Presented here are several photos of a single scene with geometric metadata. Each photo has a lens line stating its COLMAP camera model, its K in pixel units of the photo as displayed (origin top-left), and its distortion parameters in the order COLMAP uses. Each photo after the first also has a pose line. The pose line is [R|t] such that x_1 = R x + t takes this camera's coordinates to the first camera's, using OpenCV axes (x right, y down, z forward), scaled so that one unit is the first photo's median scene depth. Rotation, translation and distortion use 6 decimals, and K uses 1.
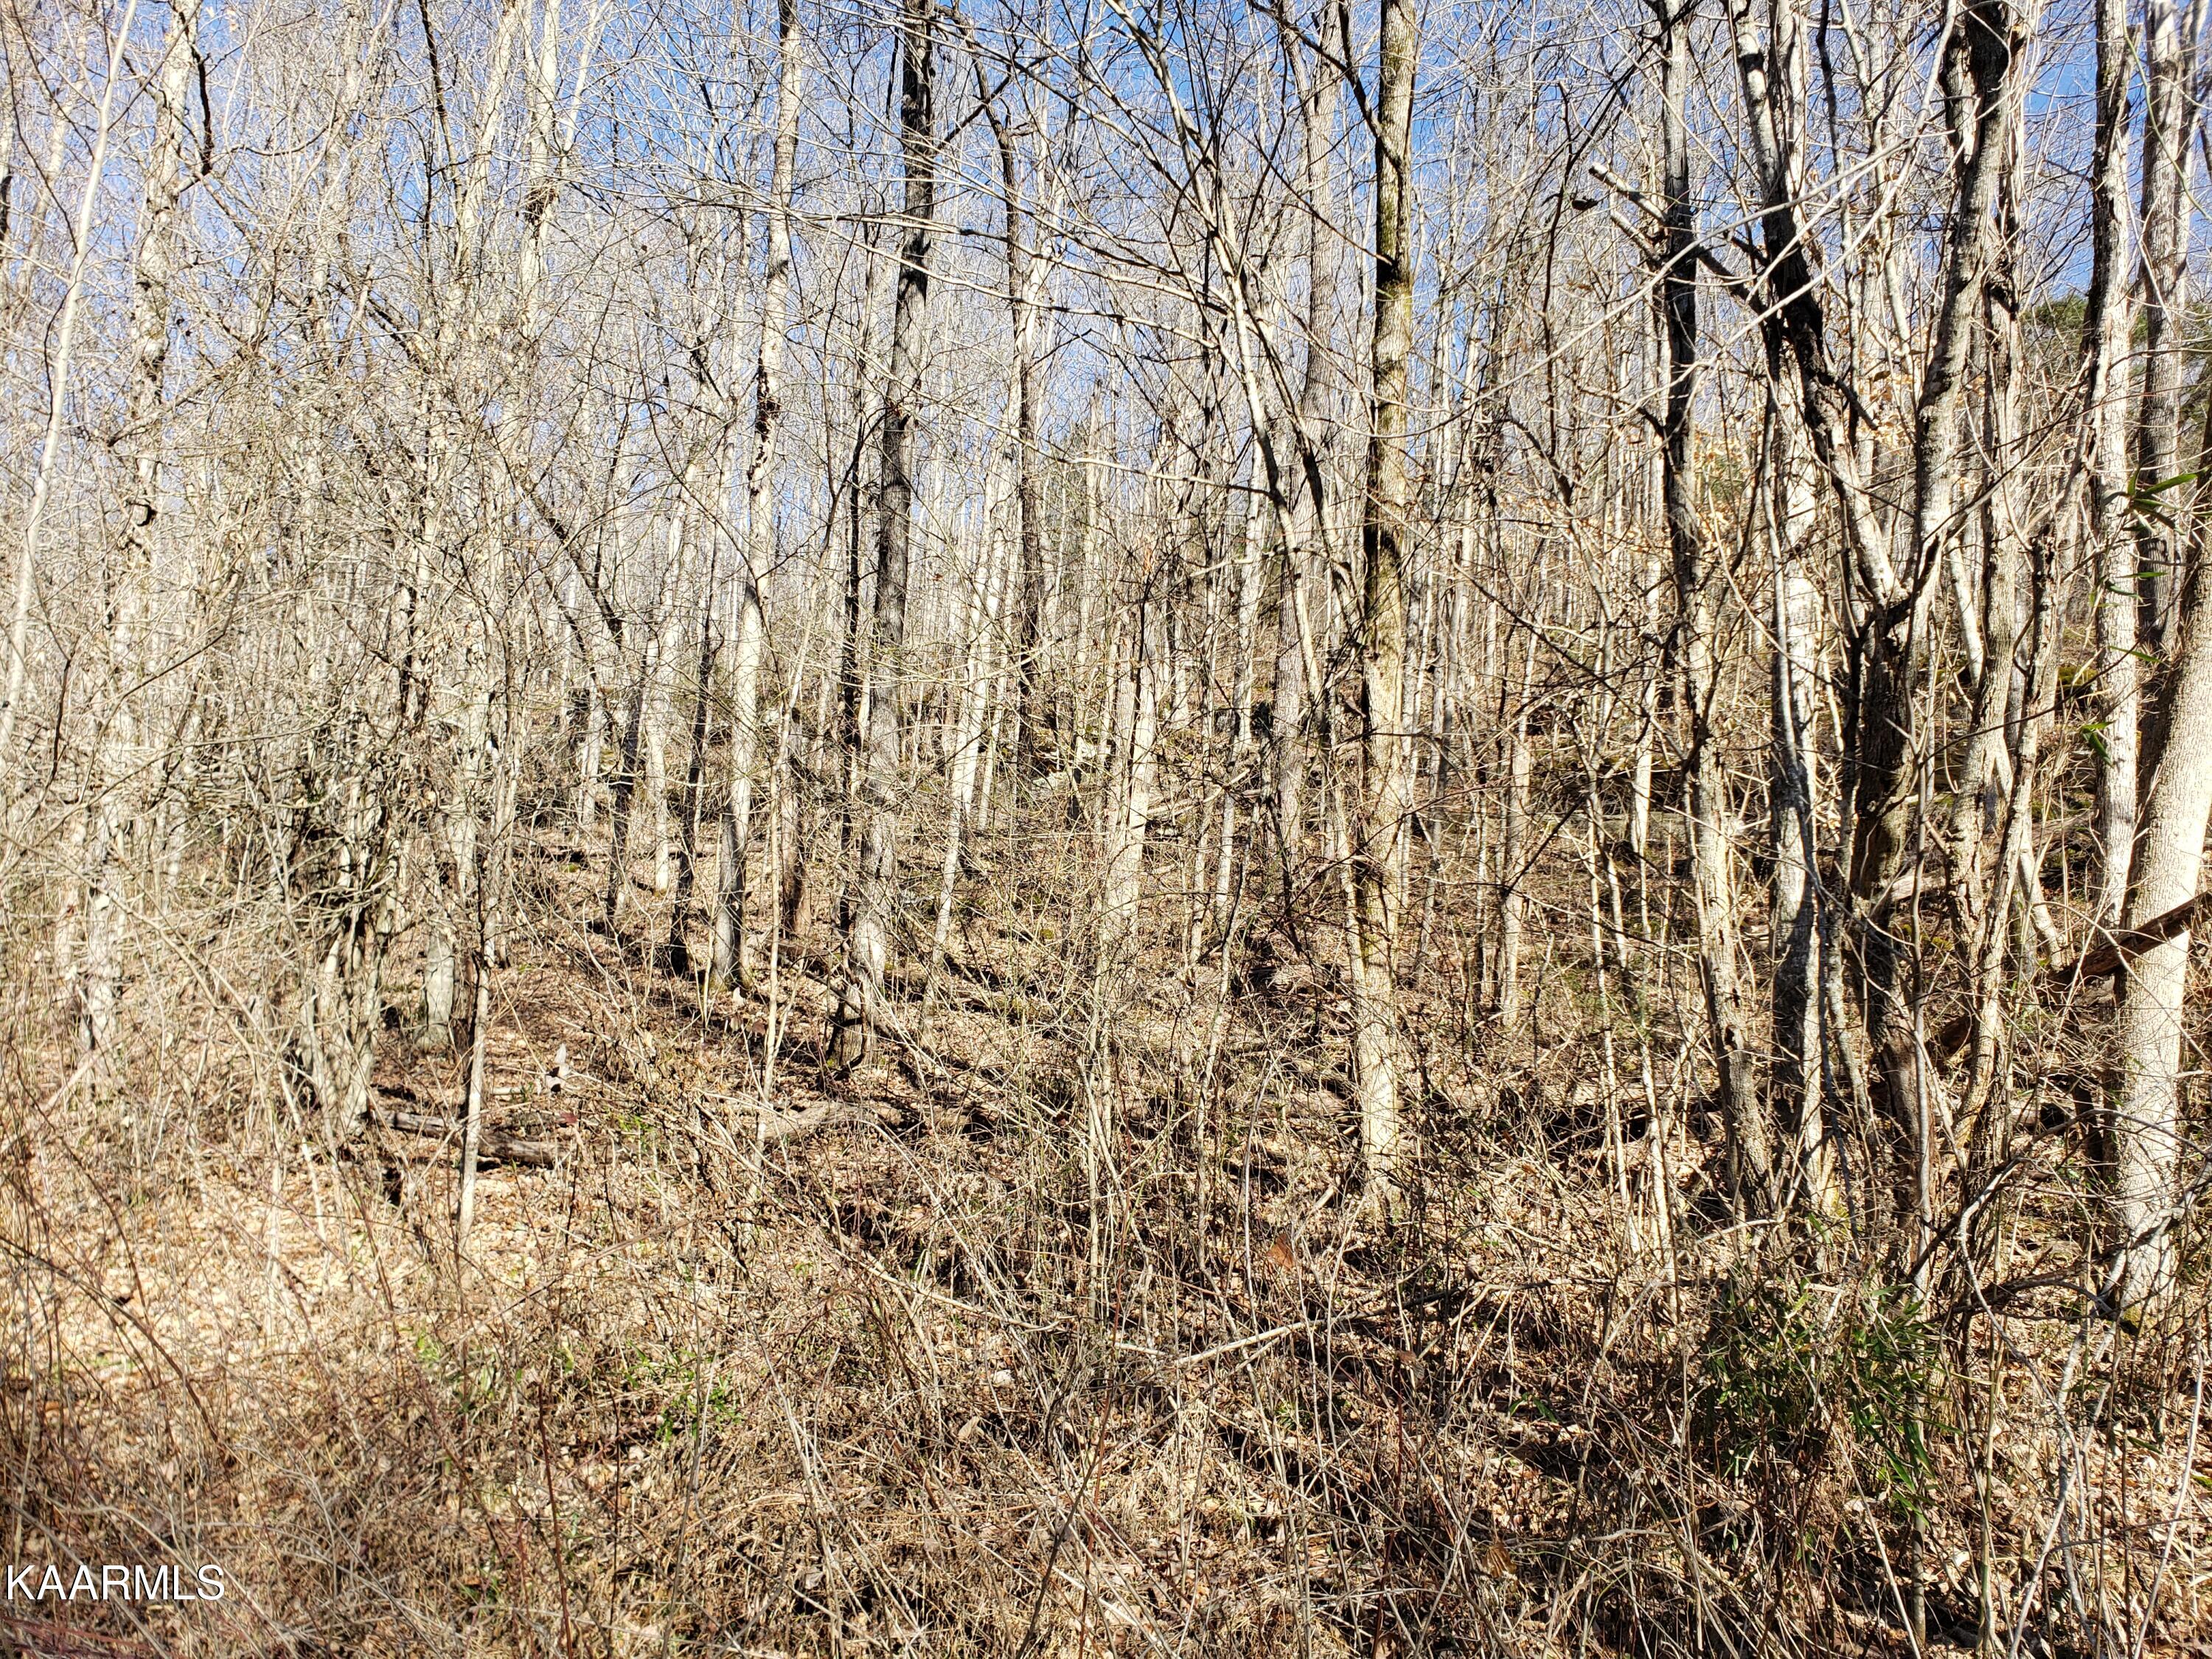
lens RADIAL K [[1642.2, 0, 1102.8], [0, 1642.2, 843.9], [0, 0, 1]] dist [0.014452, -0.001924]
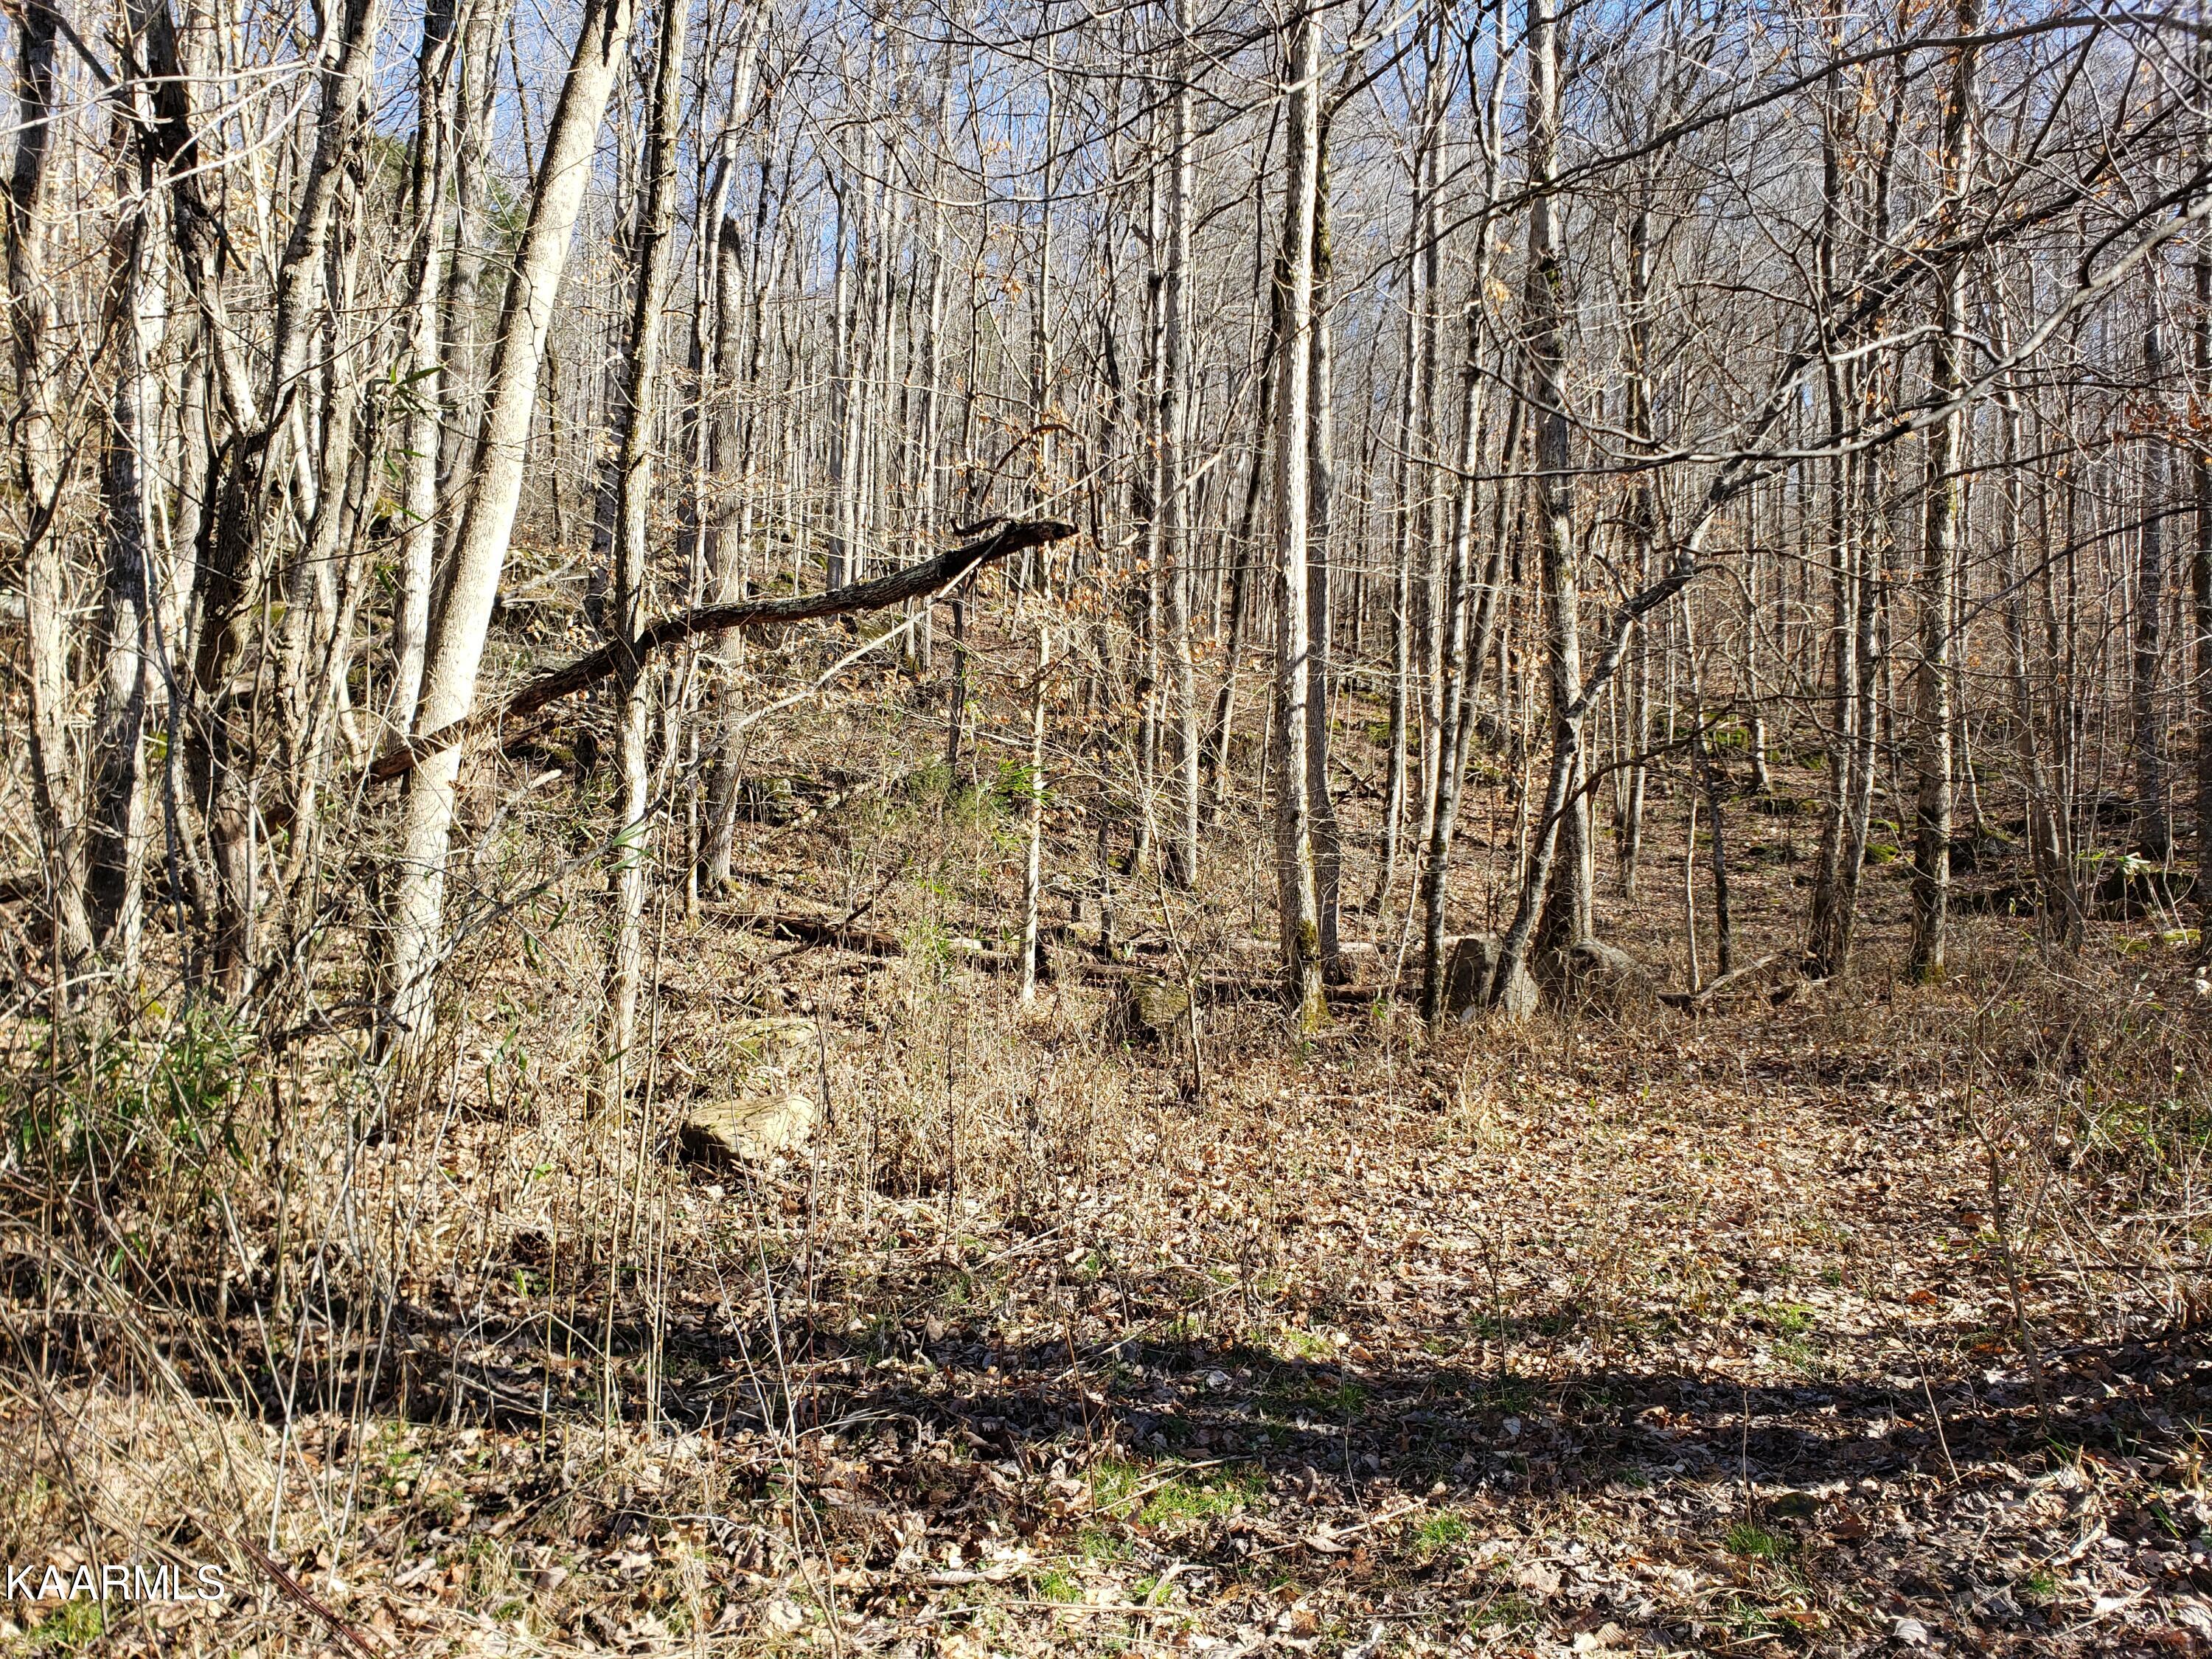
lens RADIAL K [[1642.2, 0, 1103.4], [0, 1642.2, 838.5], [0, 0, 1]] dist [0.014452, -0.001924]
pose [[0.577246, -0.000663, 0.816570, -0.085978], [-0.091106, 0.993704, 0.065211, 0.002853], [-0.811472, -0.112037, 0.573551, -0.124044]]
